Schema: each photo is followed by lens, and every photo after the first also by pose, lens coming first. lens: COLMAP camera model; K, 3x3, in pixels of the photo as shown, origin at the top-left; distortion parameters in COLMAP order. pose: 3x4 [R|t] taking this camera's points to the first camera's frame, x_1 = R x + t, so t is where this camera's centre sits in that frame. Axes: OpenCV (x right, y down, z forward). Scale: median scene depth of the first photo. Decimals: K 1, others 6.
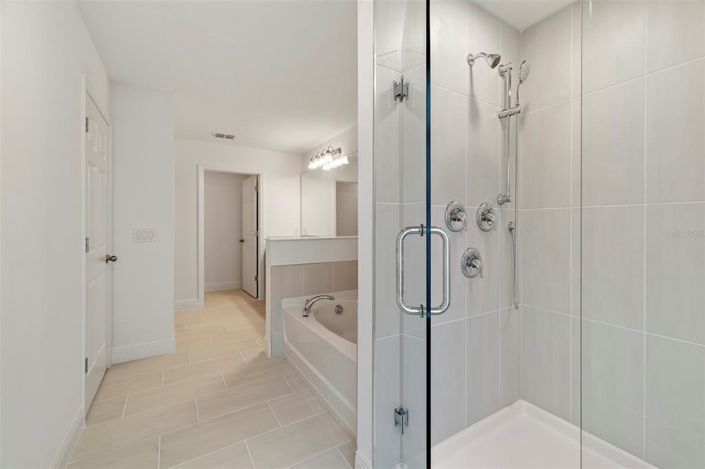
lens RADIAL K [[300.2, 0, 352.4], [0, 300.2, 226.2], [0, 0, 1]] dist [0.000062, -0.000195]
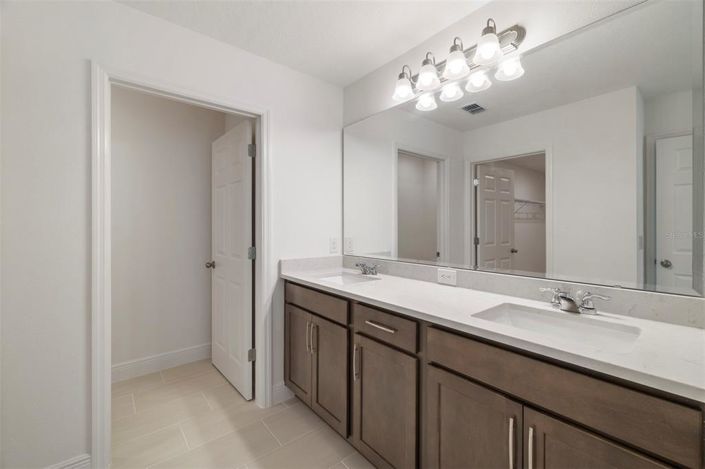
lens RADIAL K [[300.2, 0, 352.4], [0, 300.2, 226.2], [0, 0, 1]] dist [0.000062, -0.000195]
pose [[0.990574, -0.001896, 0.136966, -0.230170], [0.002462, 0.999989, -0.003962, -0.014670], [-0.136957, 0.004262, 0.990568, 0.536403]]
